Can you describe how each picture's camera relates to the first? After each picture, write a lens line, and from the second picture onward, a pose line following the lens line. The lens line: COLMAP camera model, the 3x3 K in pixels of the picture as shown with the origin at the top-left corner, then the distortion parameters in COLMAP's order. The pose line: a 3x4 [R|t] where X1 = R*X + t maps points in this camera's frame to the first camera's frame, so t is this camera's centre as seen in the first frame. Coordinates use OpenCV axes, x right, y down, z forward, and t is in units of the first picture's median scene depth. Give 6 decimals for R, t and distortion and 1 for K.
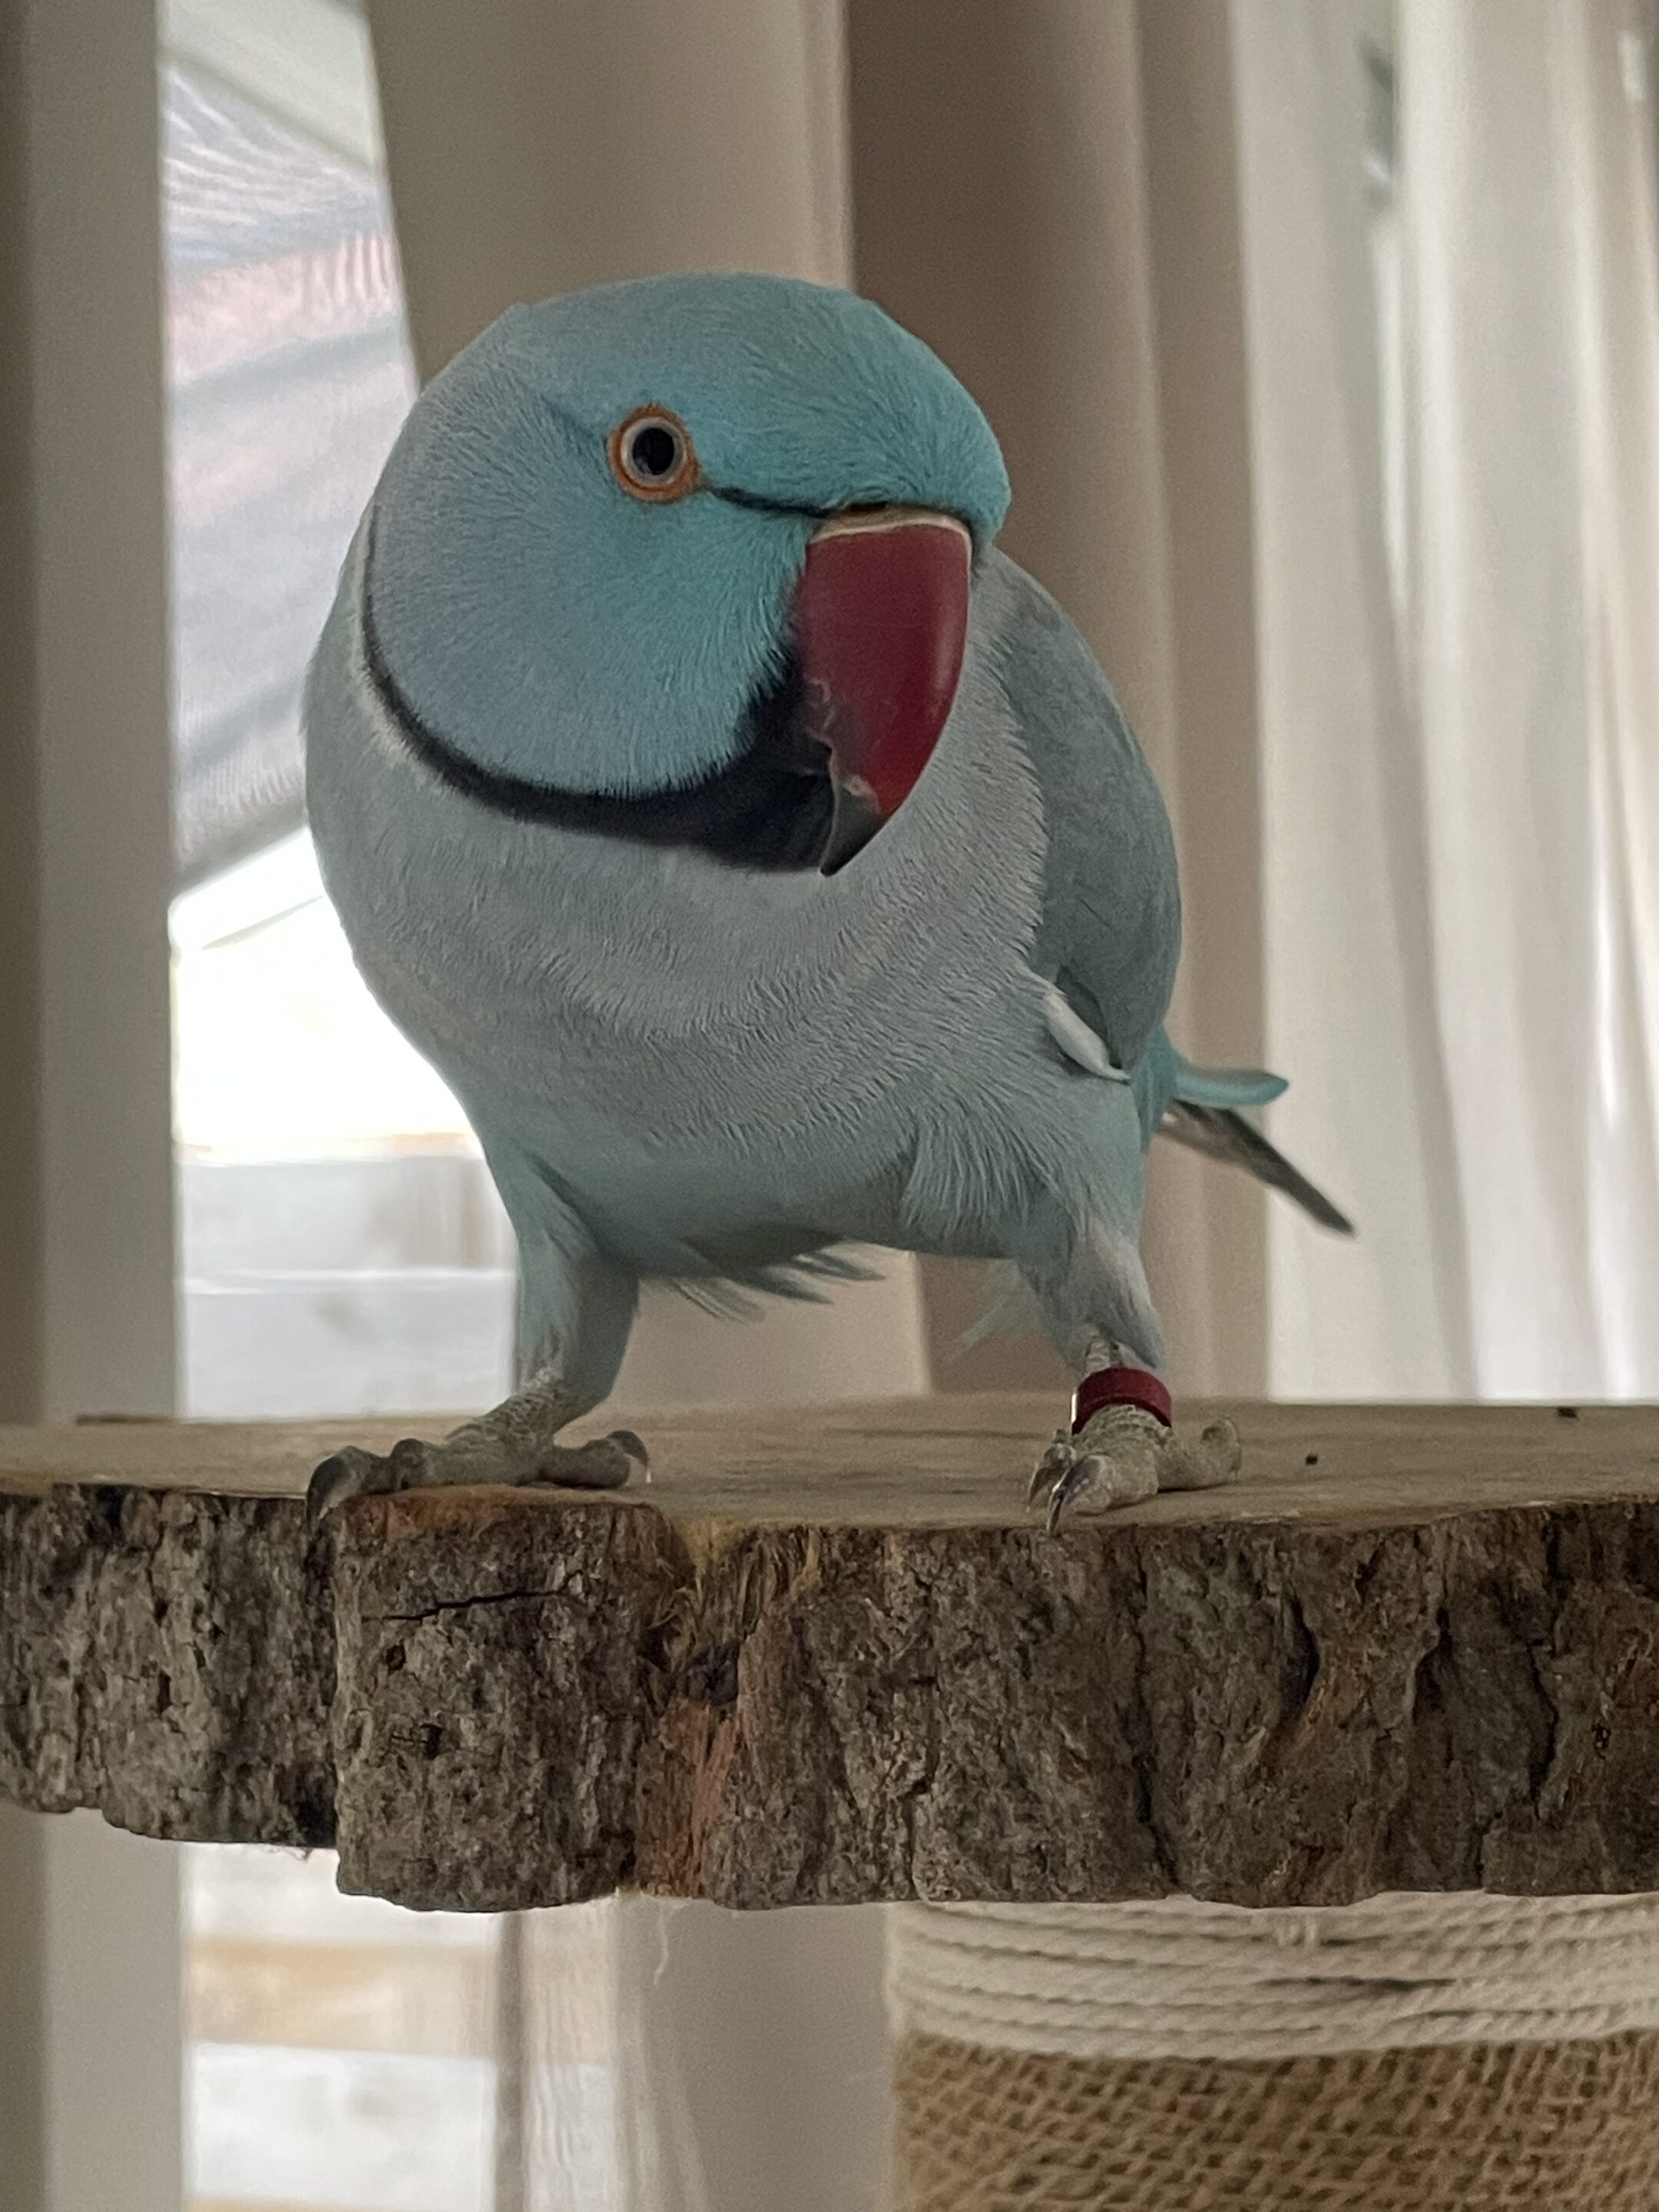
lens RADIAL K [[3684.0, 0, 829.5], [0, 3684.0, 1106.0], [0, 0, 1]] dist [0.266089, -0.914538]
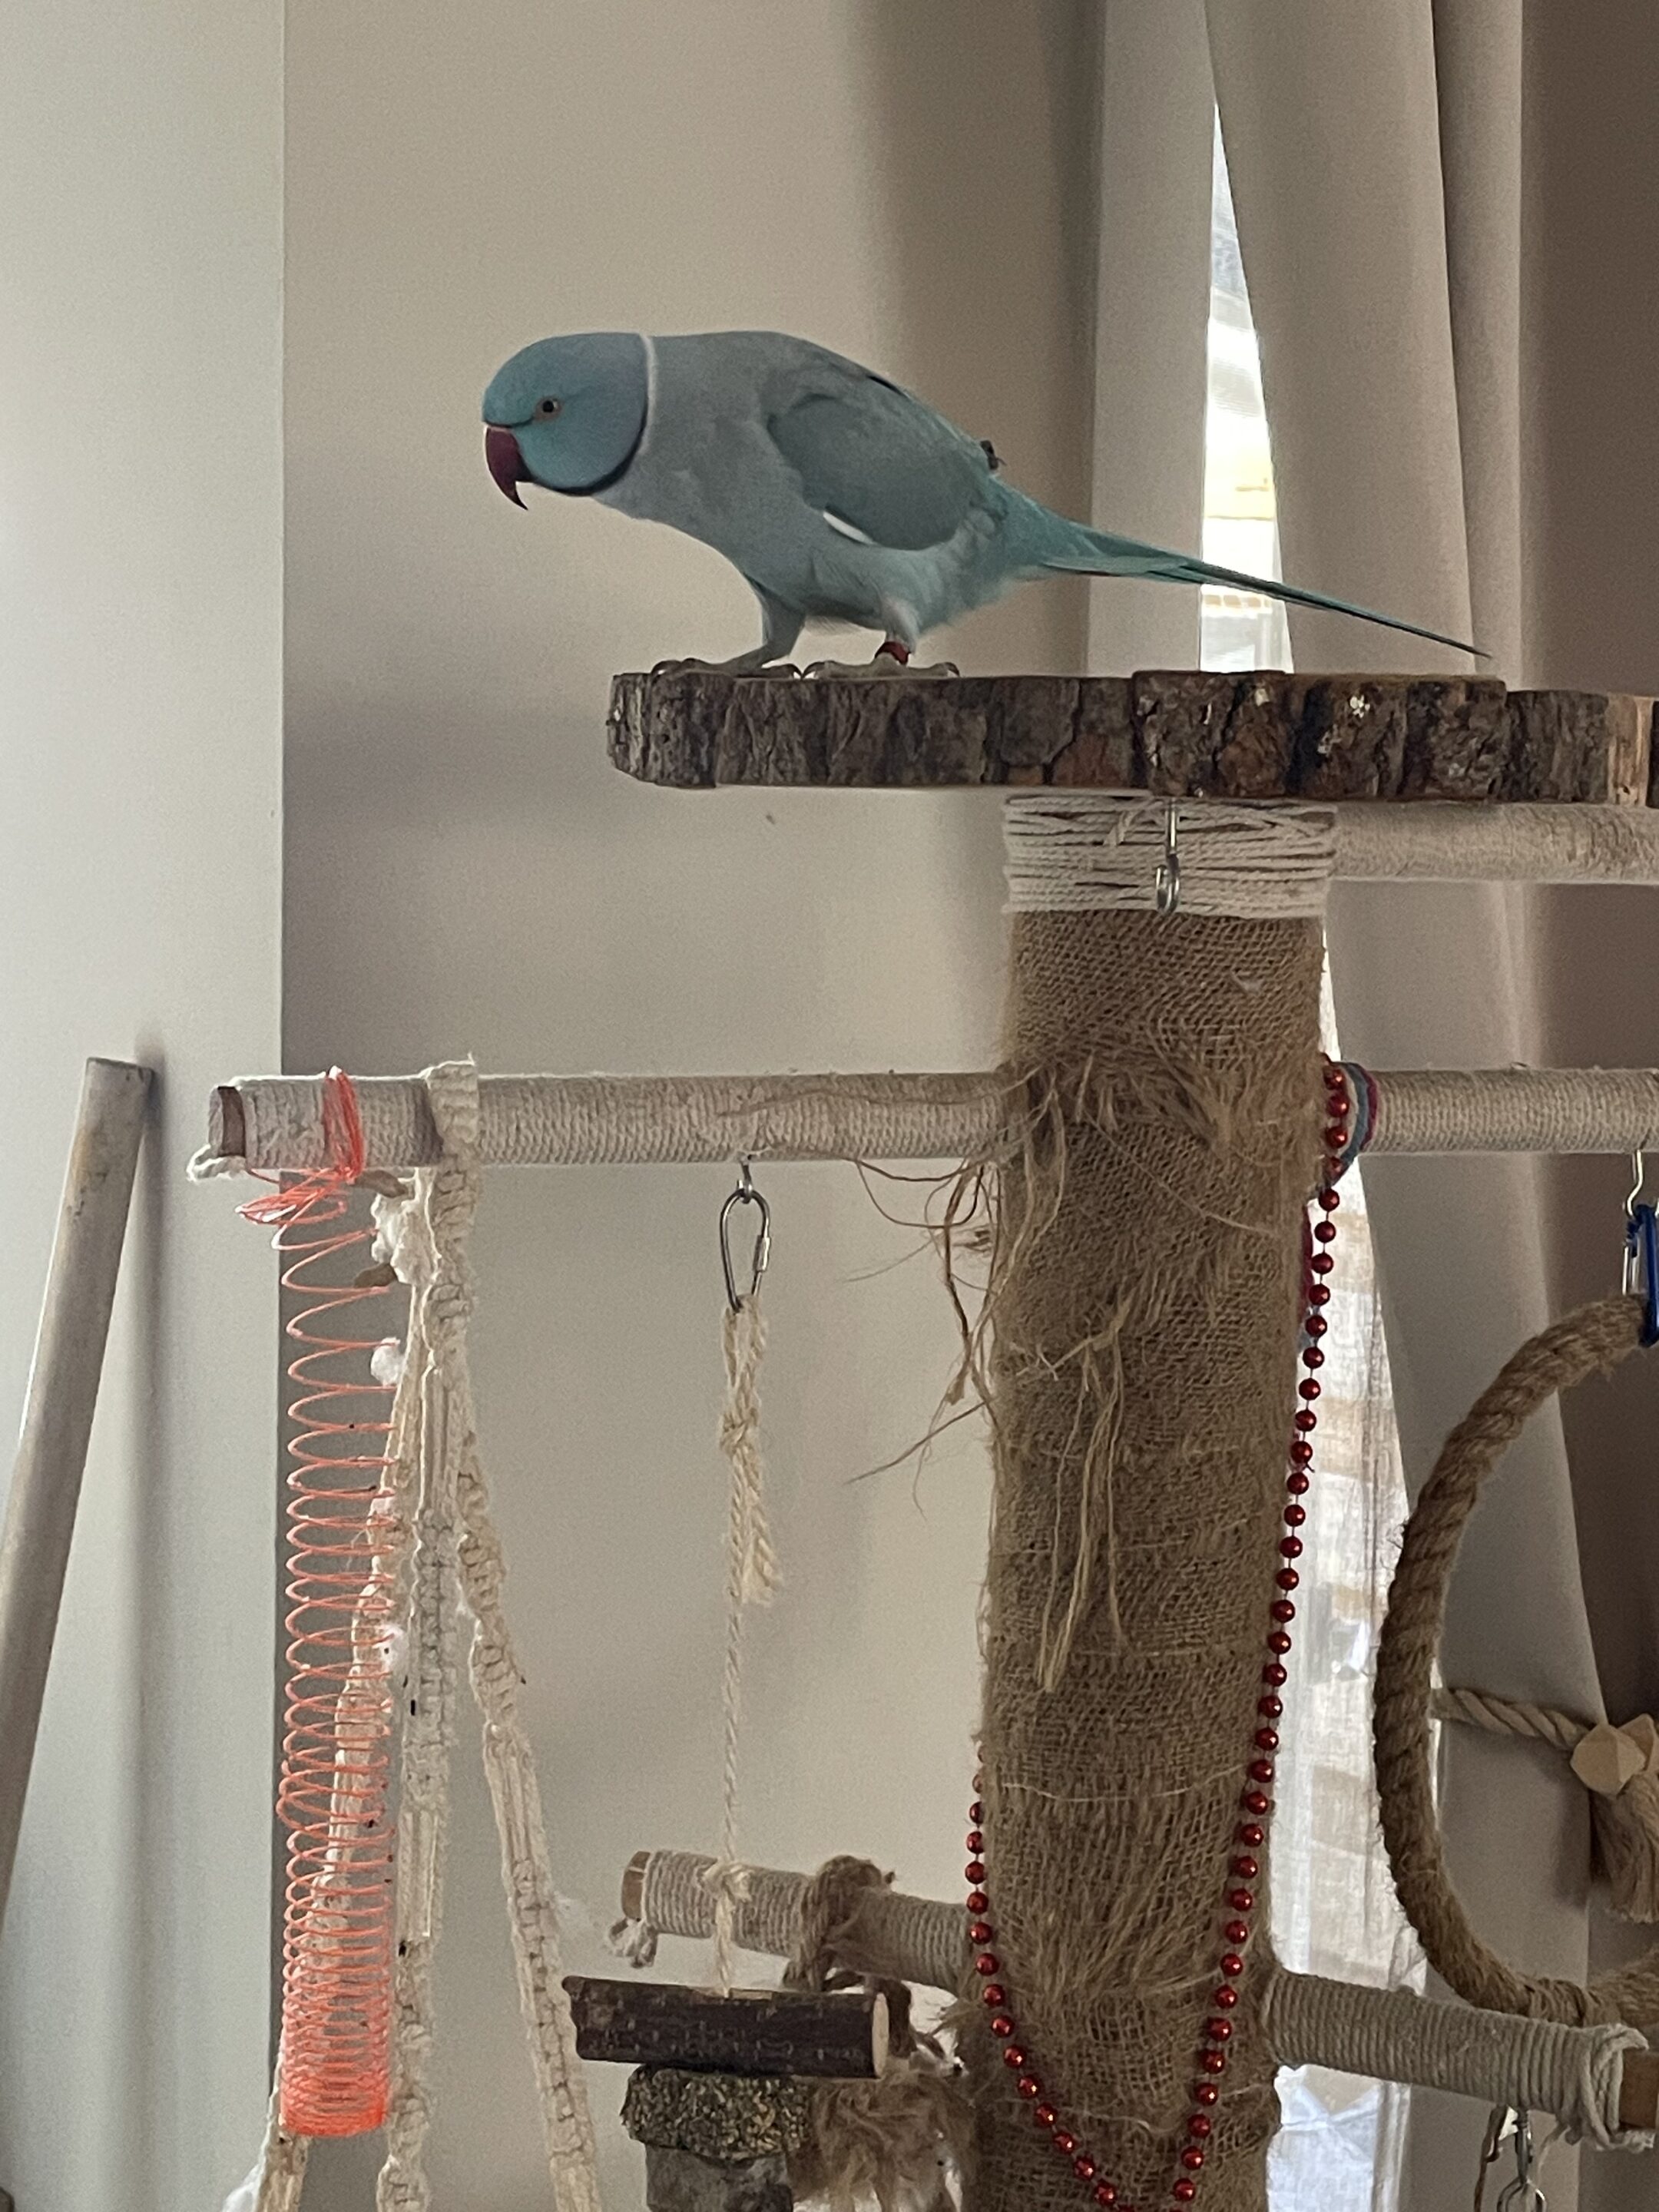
lens RADIAL K [[3684.0, 0, 829.5], [0, 3684.0, 1106.0], [0, 0, 1]] dist [0.266089, -0.914538]
pose [[0.859937, 0.082386, -0.503708, 1.362596], [-0.013207, 0.990148, 0.139400, 0.017898], [0.510230, -0.113223, 0.852553, -1.464000]]
